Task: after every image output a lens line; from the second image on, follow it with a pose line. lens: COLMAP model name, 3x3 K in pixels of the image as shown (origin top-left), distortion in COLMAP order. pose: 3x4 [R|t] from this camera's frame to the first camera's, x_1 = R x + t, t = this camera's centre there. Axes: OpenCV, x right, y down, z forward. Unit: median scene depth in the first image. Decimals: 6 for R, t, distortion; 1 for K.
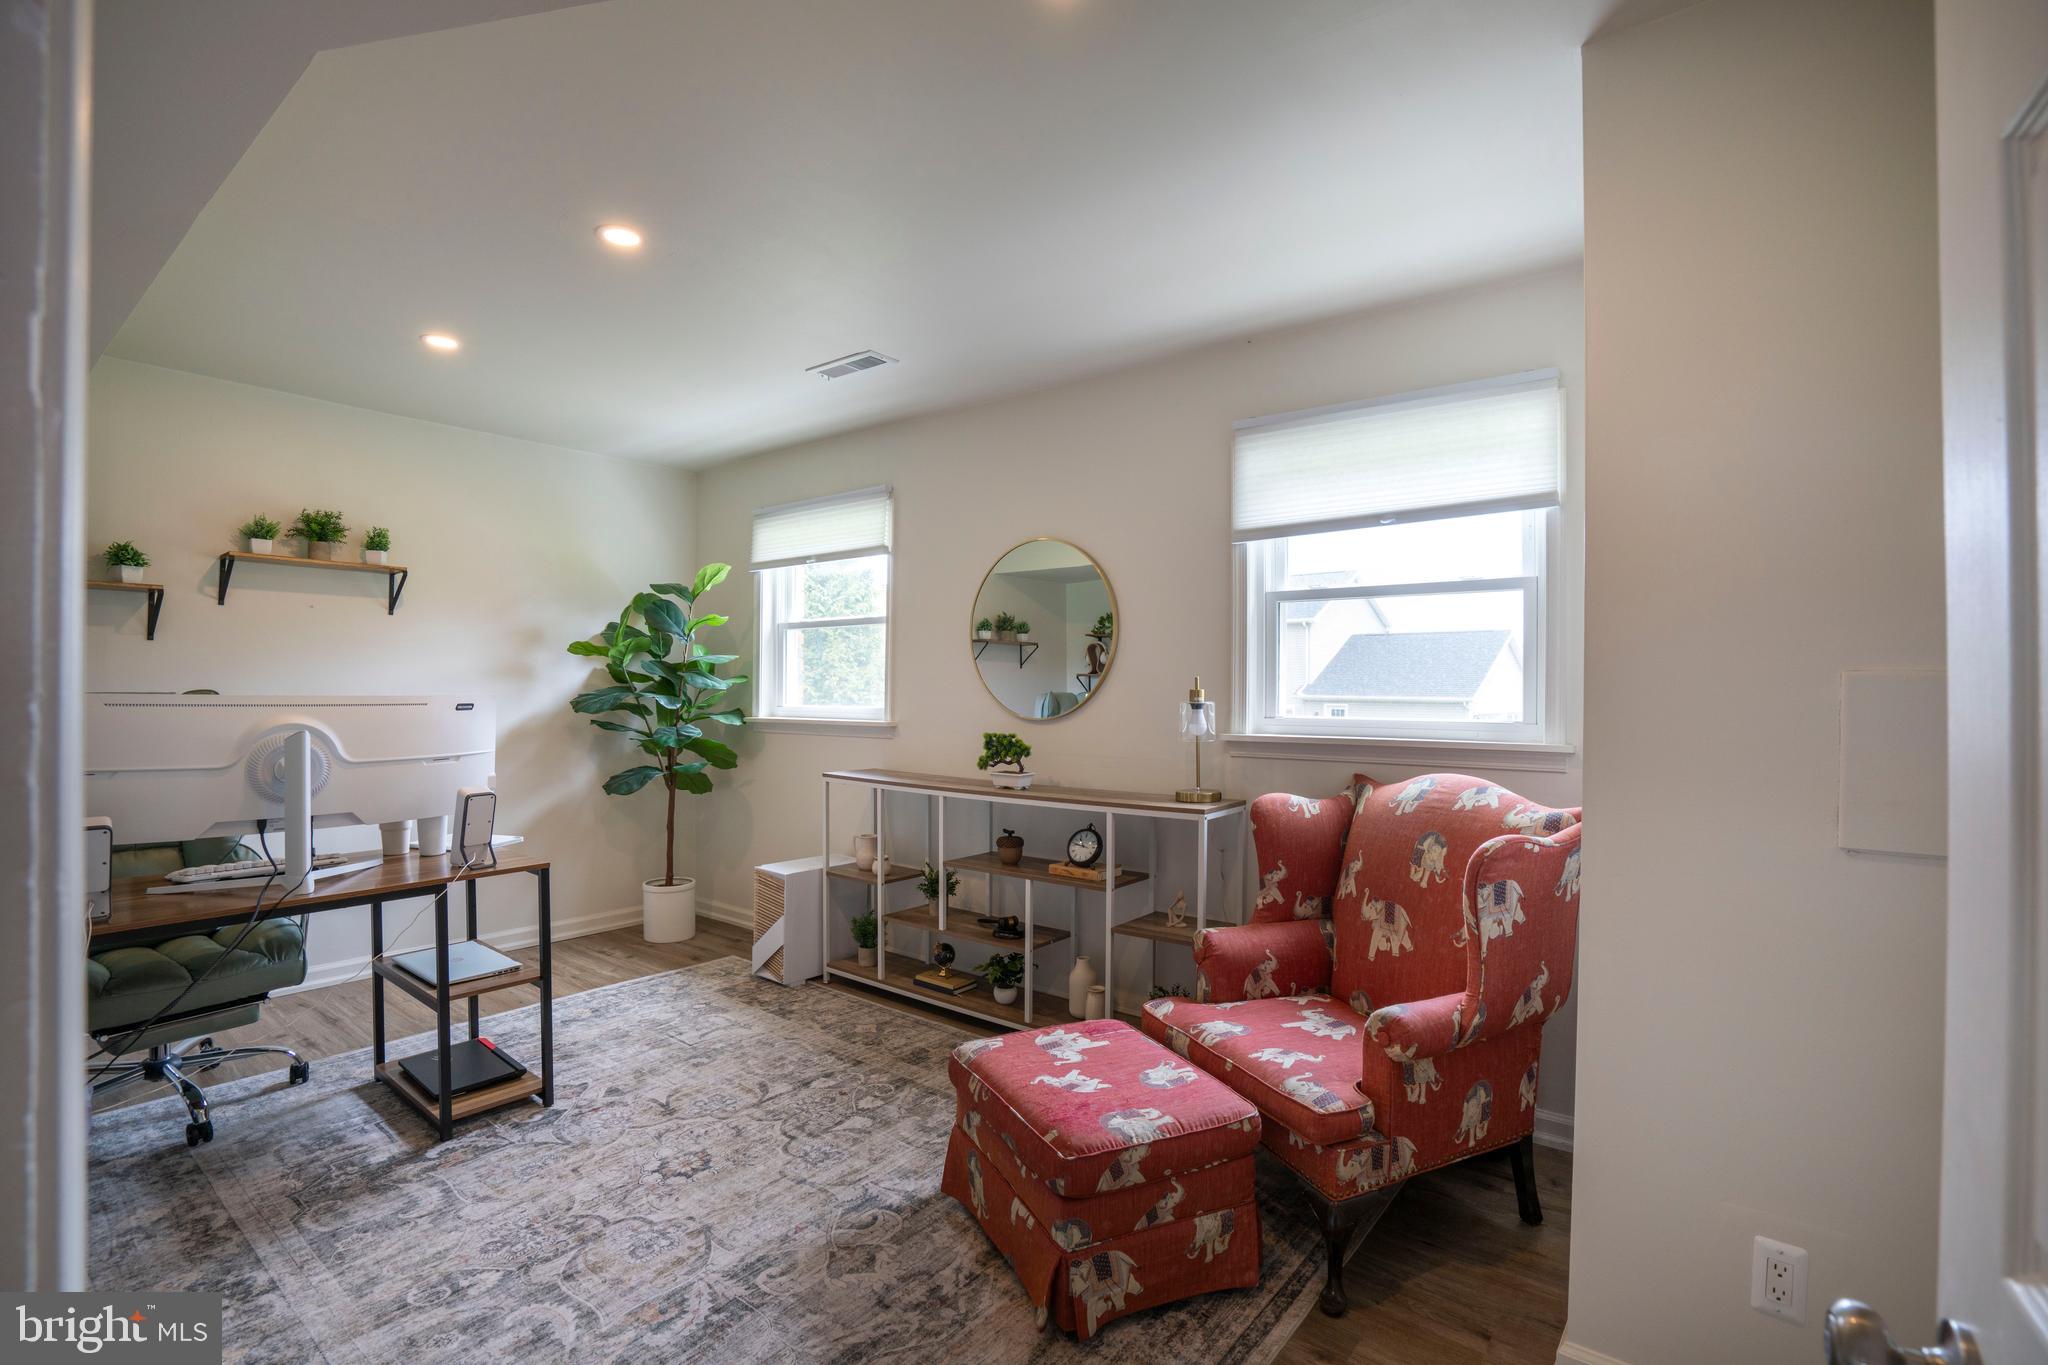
lens RADIAL K [[947.0, 0, 1018.7], [0, 947.0, 679.3], [0, 0, 1]] dist [-0.057663, 0.021268]
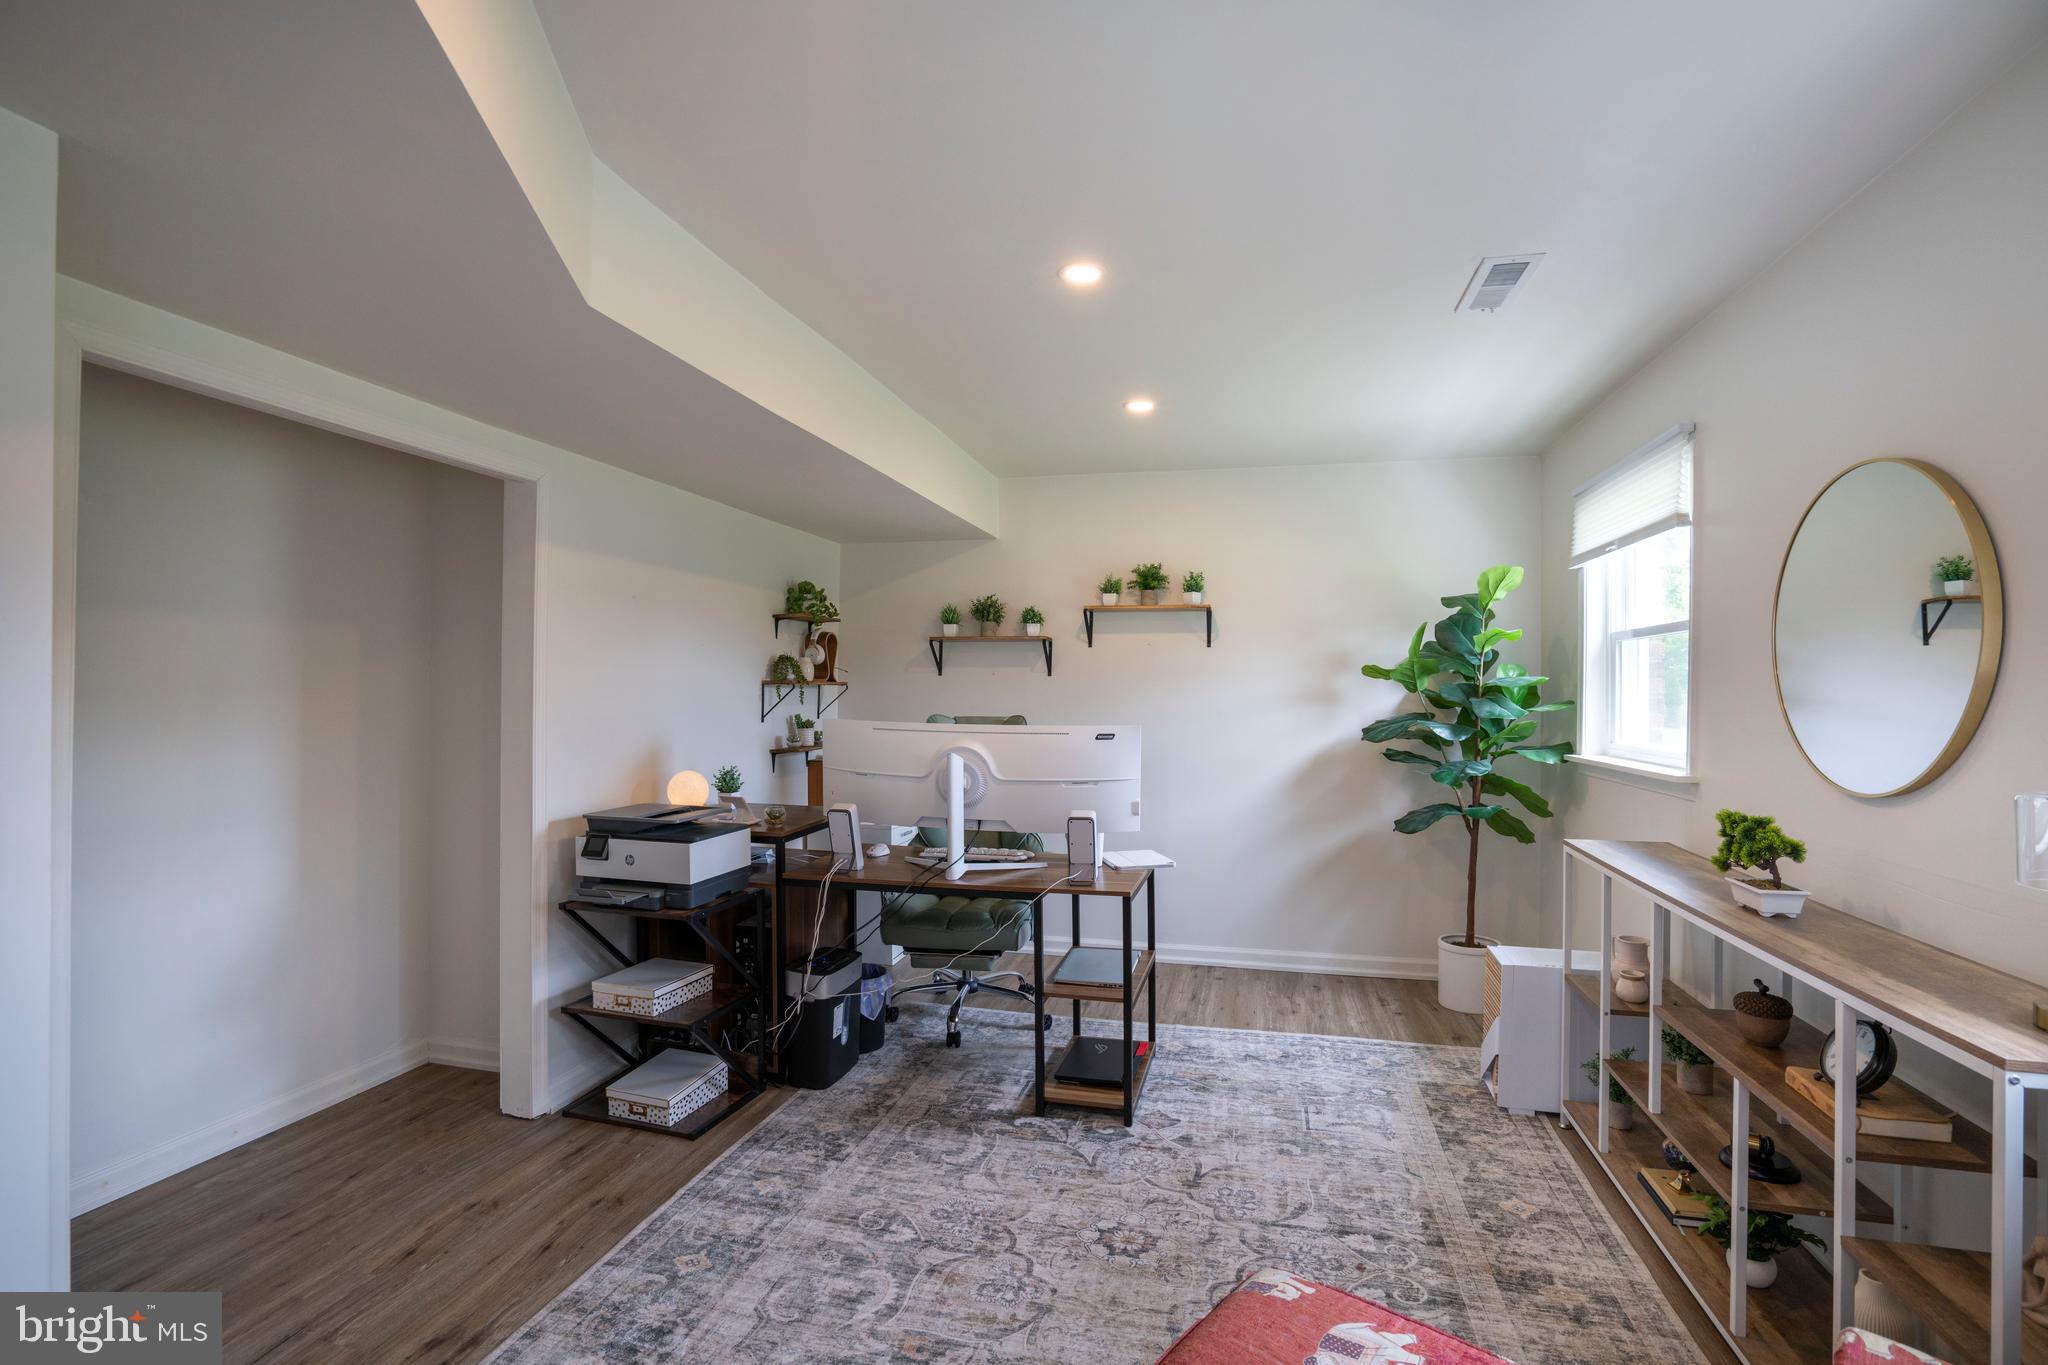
lens RADIAL K [[947.0, 0, 1020.5], [0, 947.0, 678.5], [0, 0, 1]] dist [-0.057663, 0.021268]
pose [[0.410448, -0.012868, -0.911793, 0.316441], [0.004721, 0.999917, -0.011986, -0.021530], [0.911872, 0.000615, 0.410475, 0.361515]]
